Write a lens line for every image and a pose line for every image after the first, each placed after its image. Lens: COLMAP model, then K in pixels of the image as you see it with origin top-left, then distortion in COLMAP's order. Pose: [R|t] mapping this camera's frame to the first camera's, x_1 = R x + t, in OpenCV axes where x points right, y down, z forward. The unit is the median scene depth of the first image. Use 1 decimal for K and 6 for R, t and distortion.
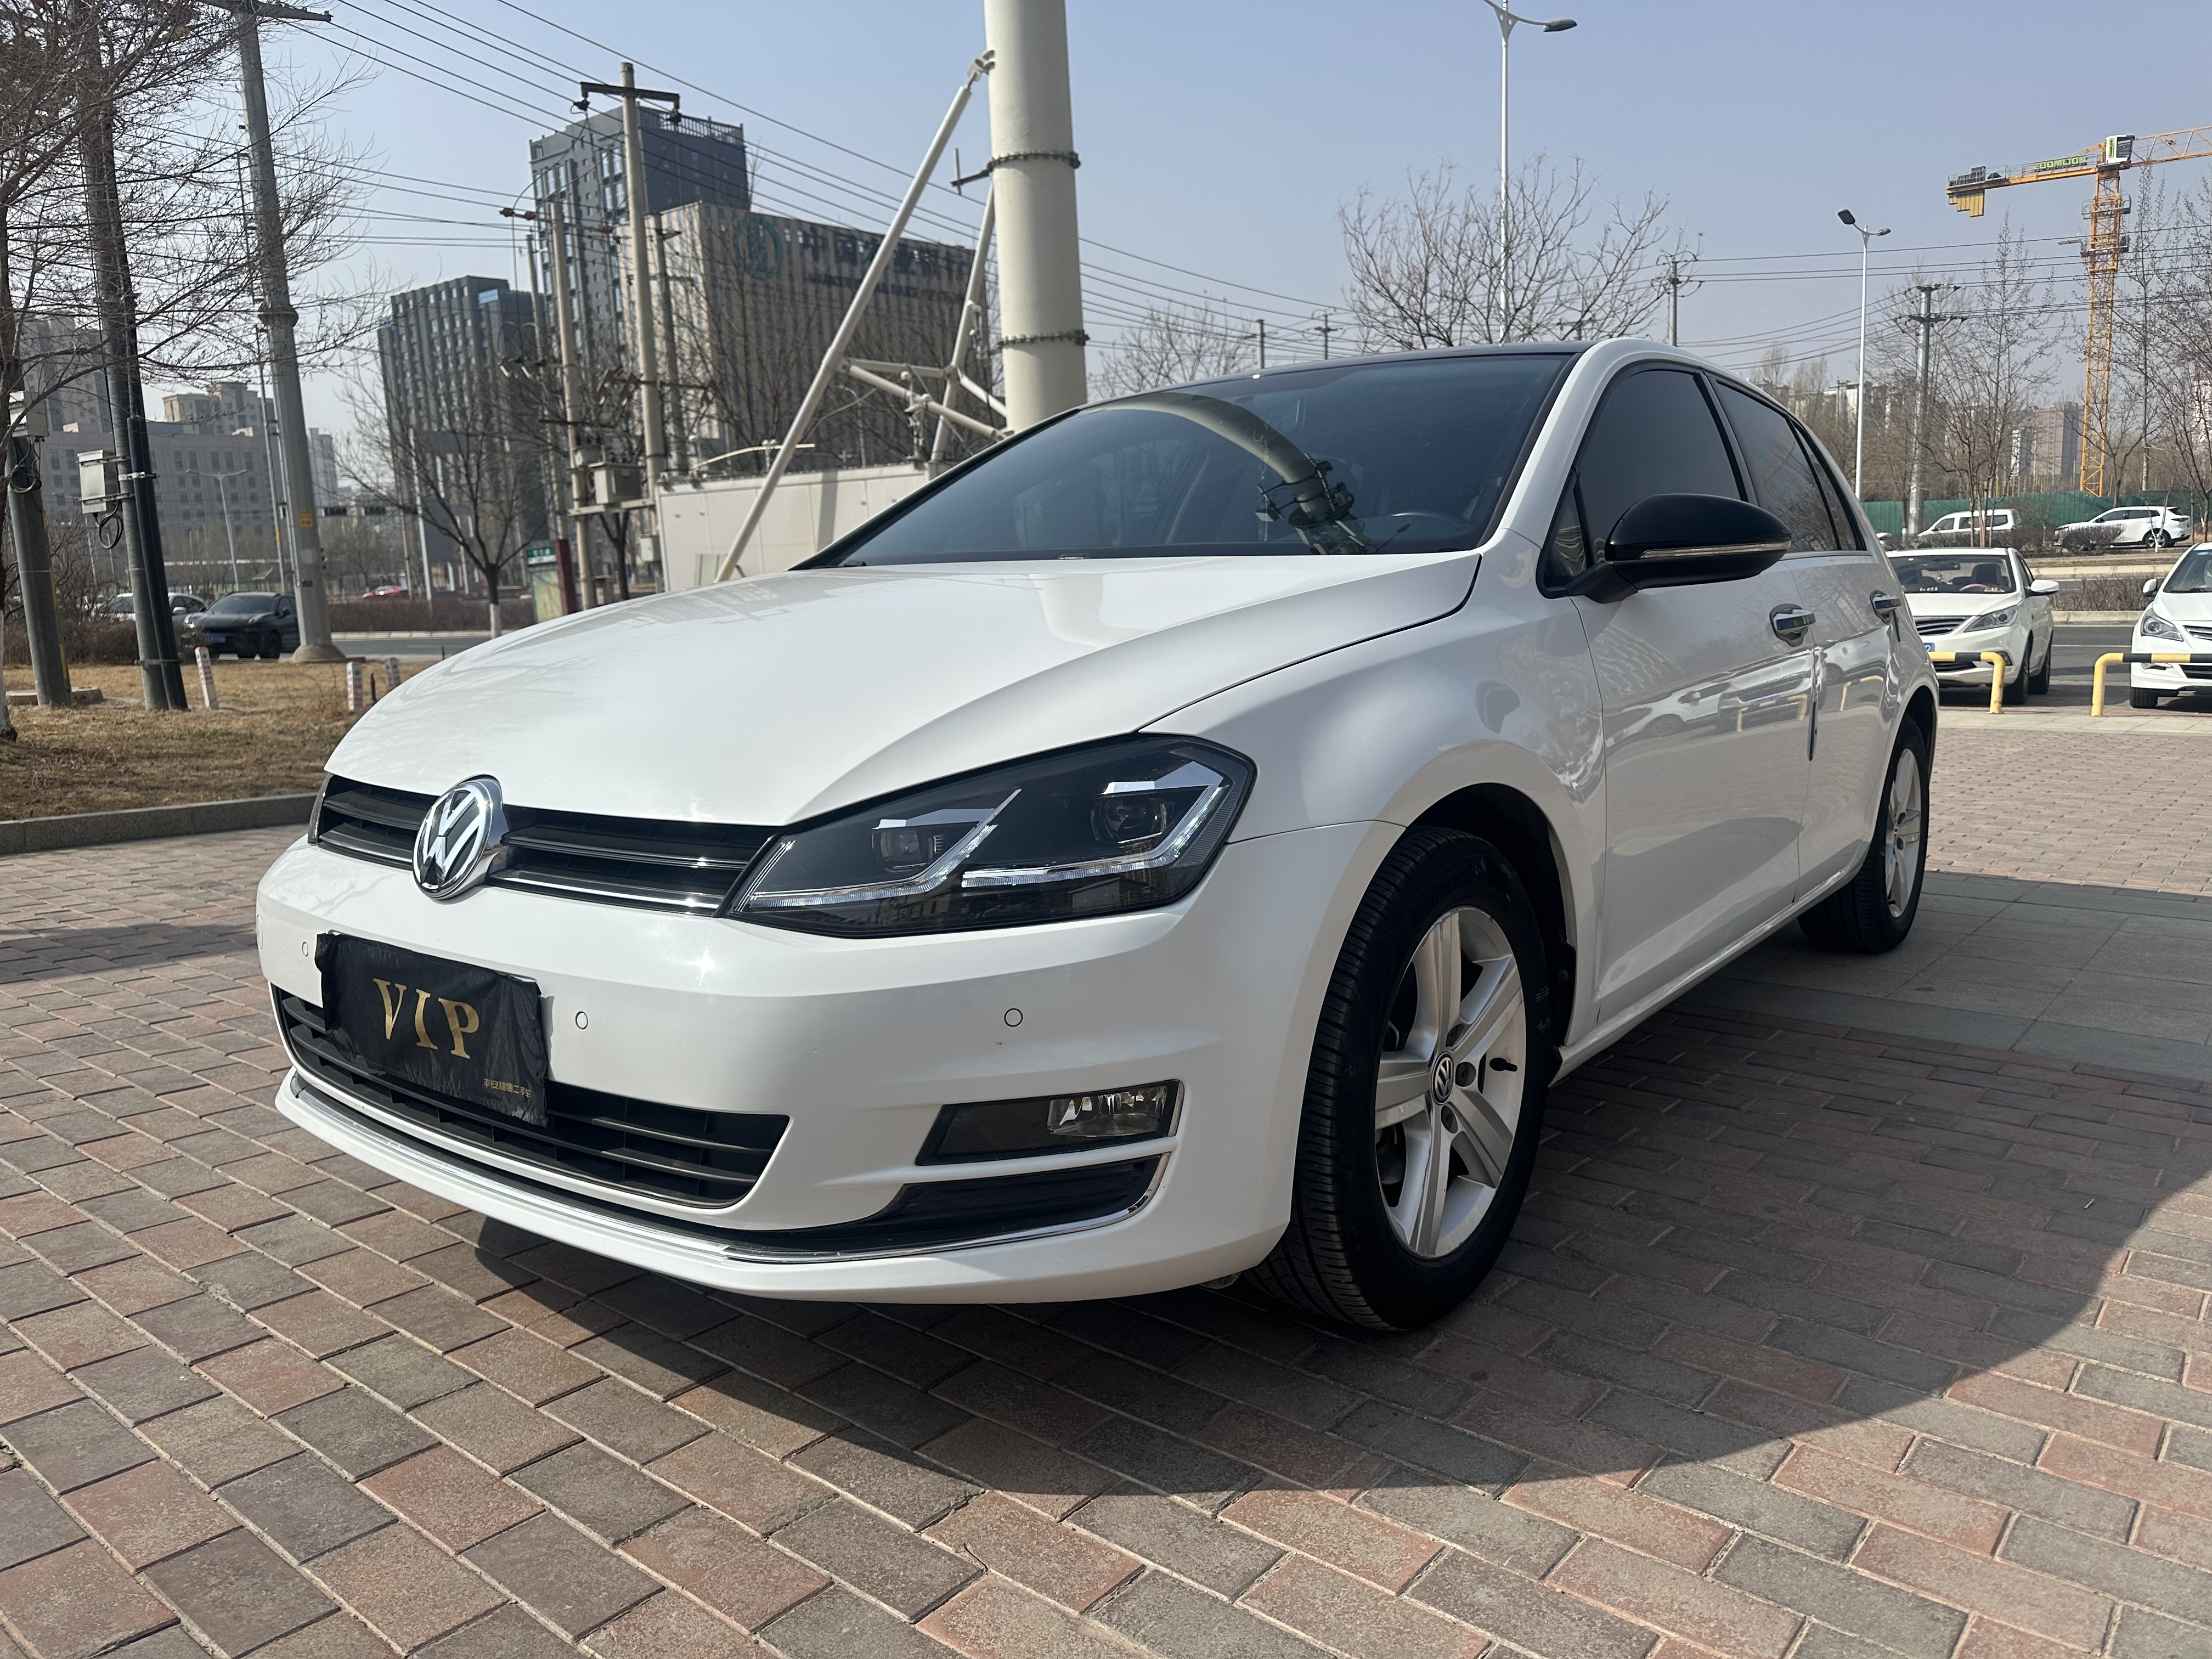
lens RADIAL K [[1566.2, 0, 1103.9], [0, 1566.2, 837.7], [0, 0, 1]] dist [0.035793, -0.042479]
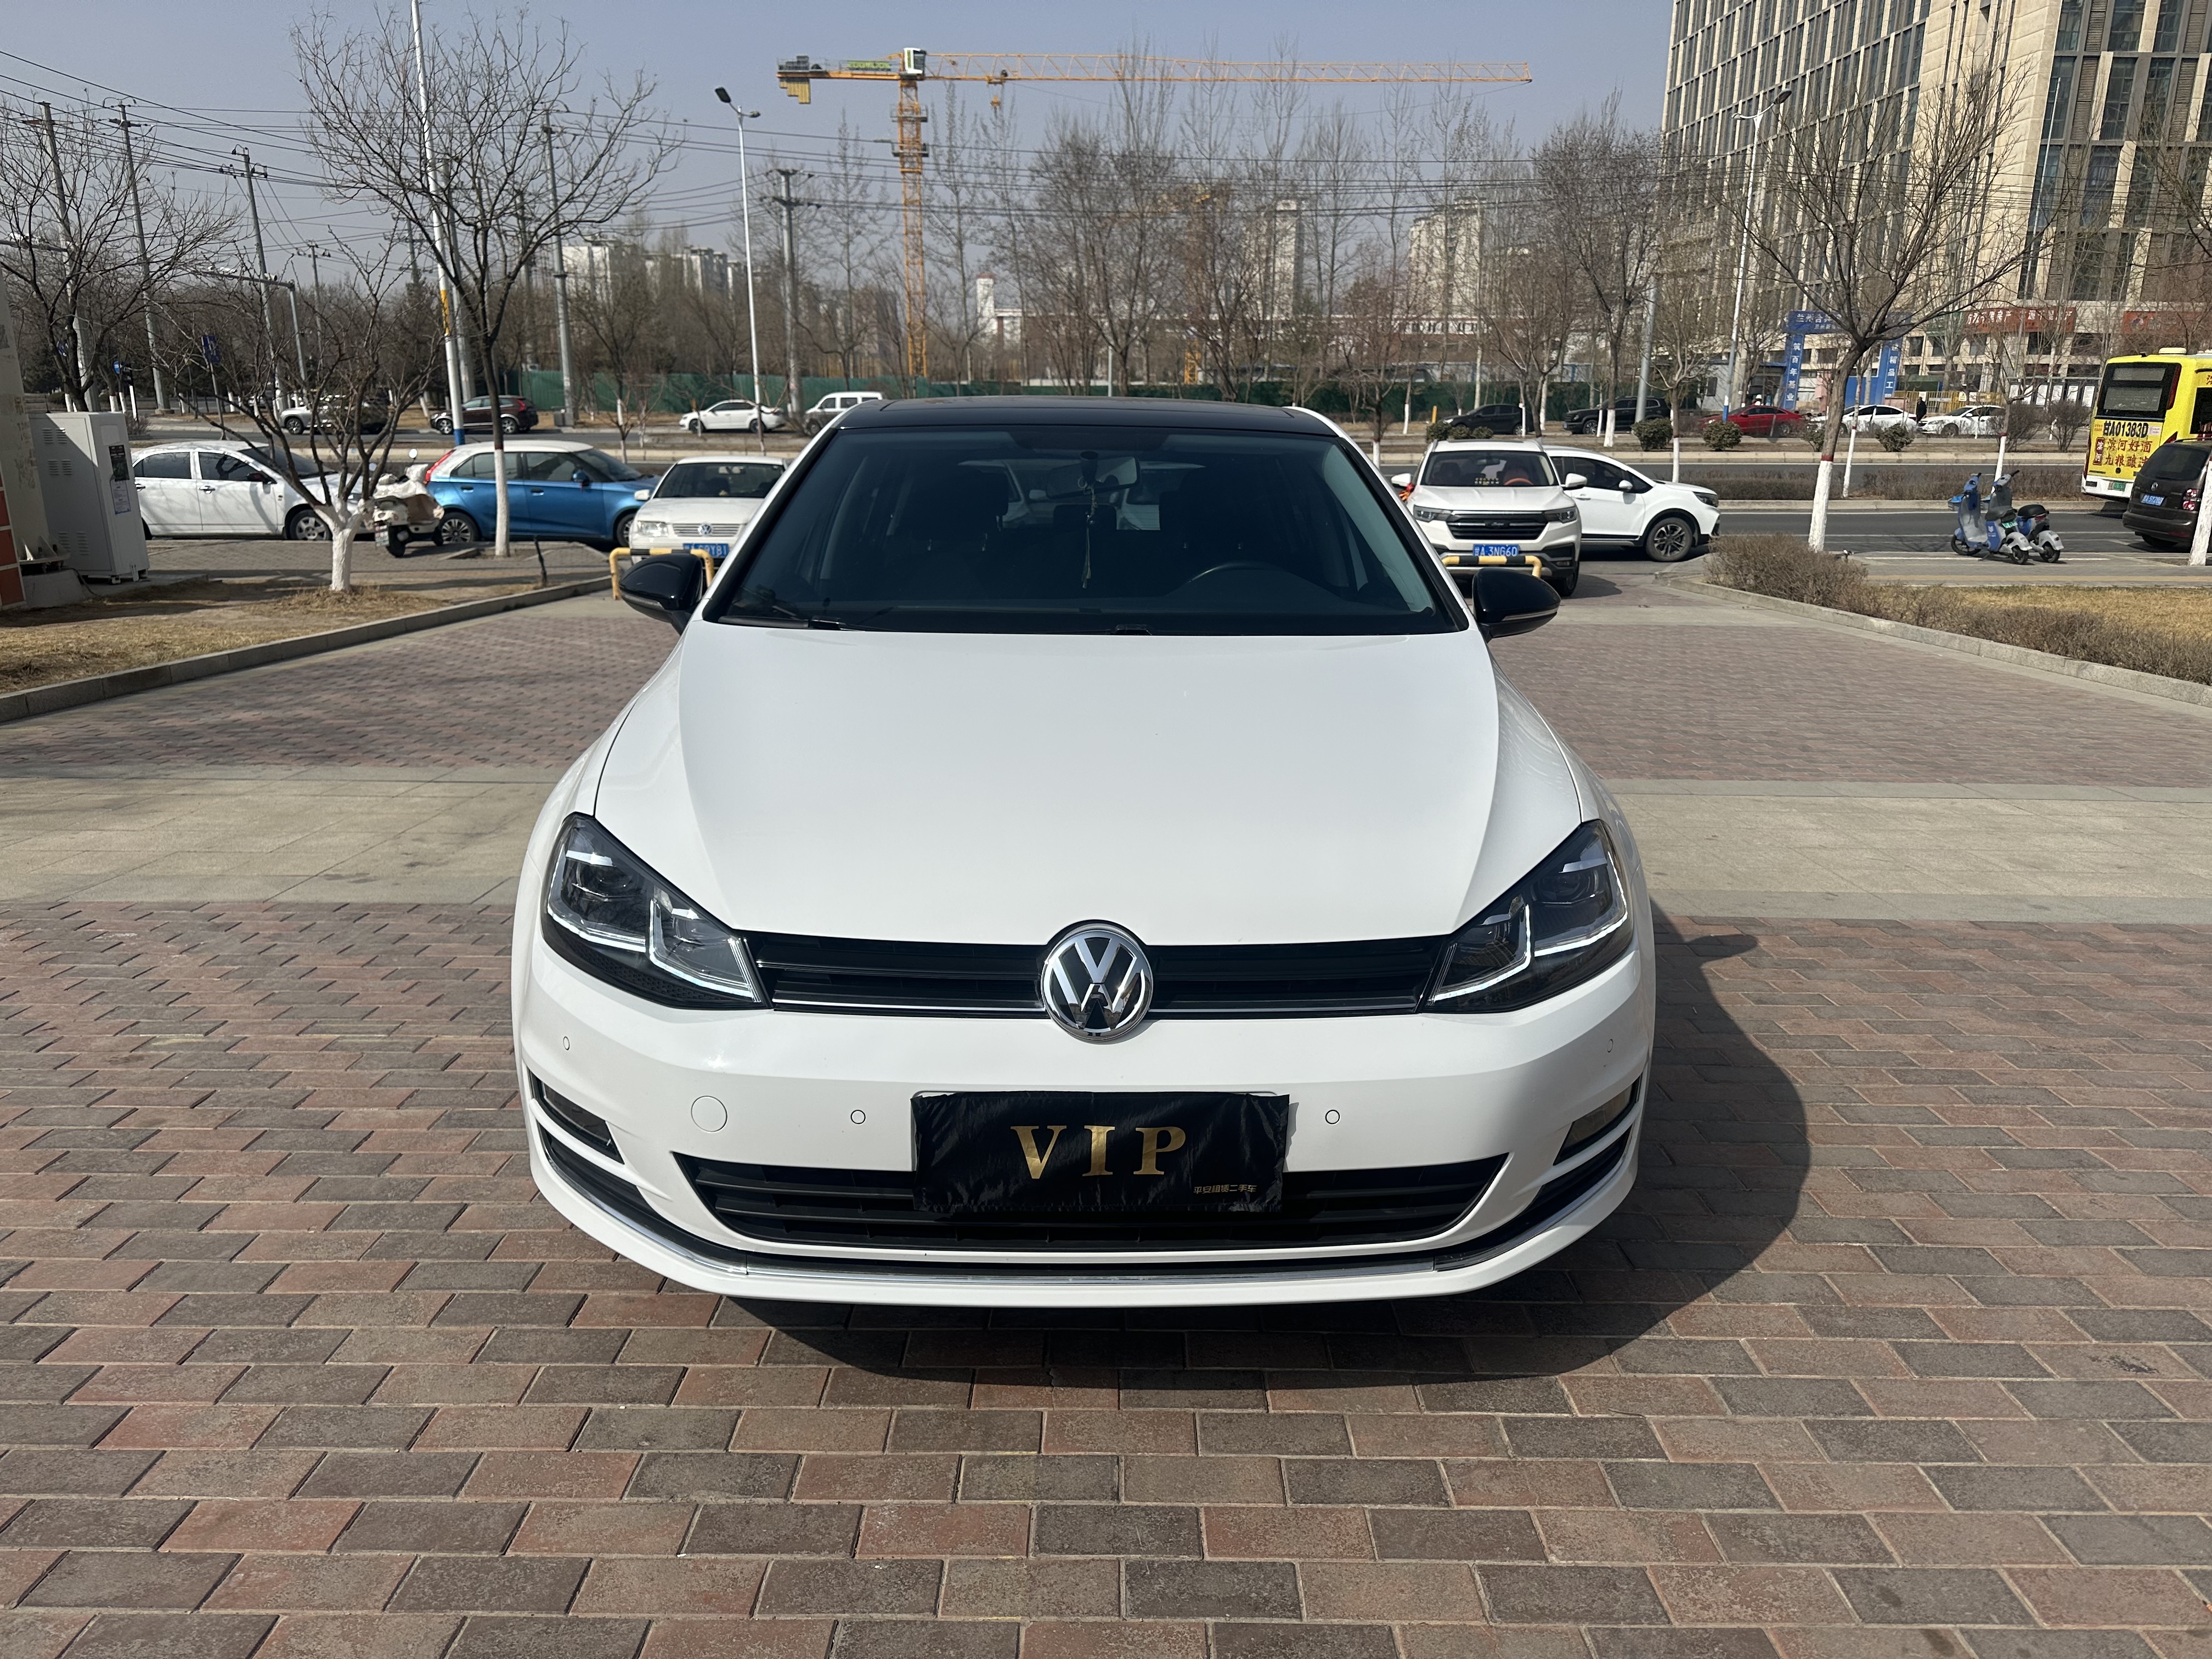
lens RADIAL K [[1564.1, 0, 1136.6], [0, 1564.1, 825.3], [0, 0, 1]] dist [0.081542, -0.106488]
pose [[0.776514, -0.123871, 0.617804, -1.039902], [0.076334, 0.991758, 0.102906, -0.216671], [-0.625459, -0.032748, 0.779569, 0.135424]]
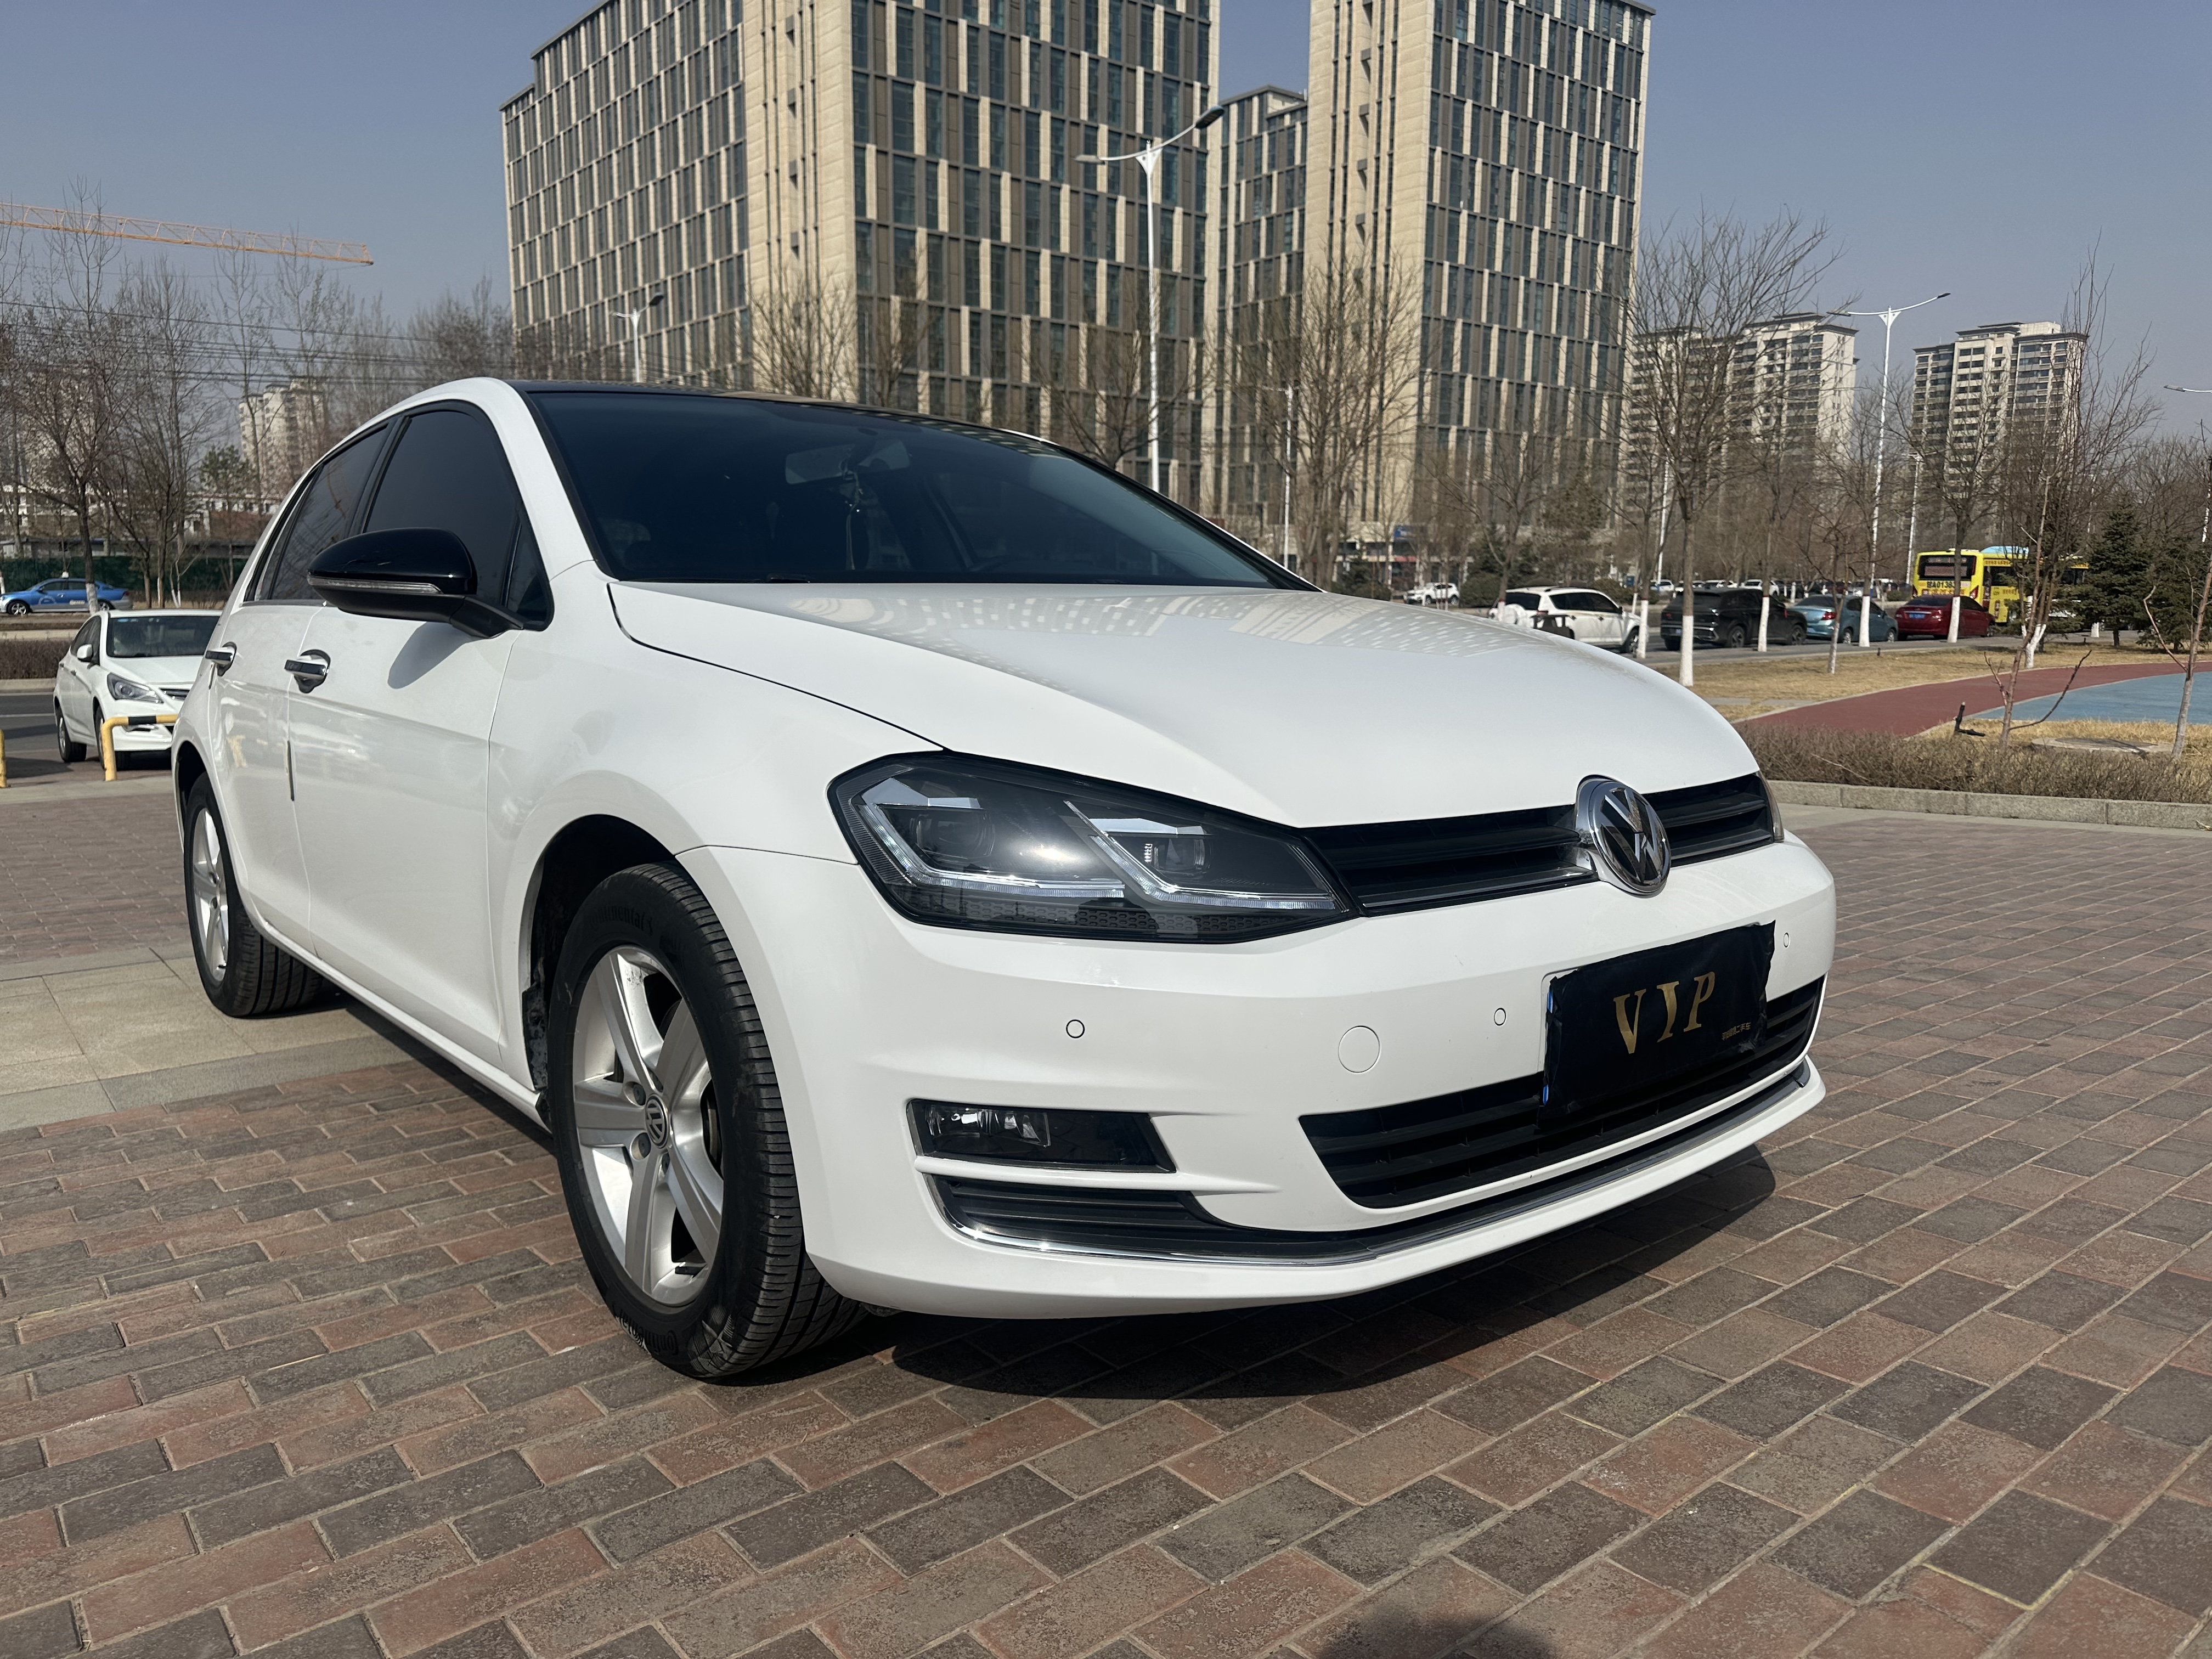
lens RADIAL K [[1566.2, 0, 1103.9], [0, 1566.2, 837.7], [0, 0, 1]] dist [0.035793, -0.042479]
pose [[0.220999, -0.116699, 0.968267, -1.463914], [0.169393, 0.982318, 0.079730, -0.136617], [-0.960451, 0.146398, 0.236859, 1.073740]]
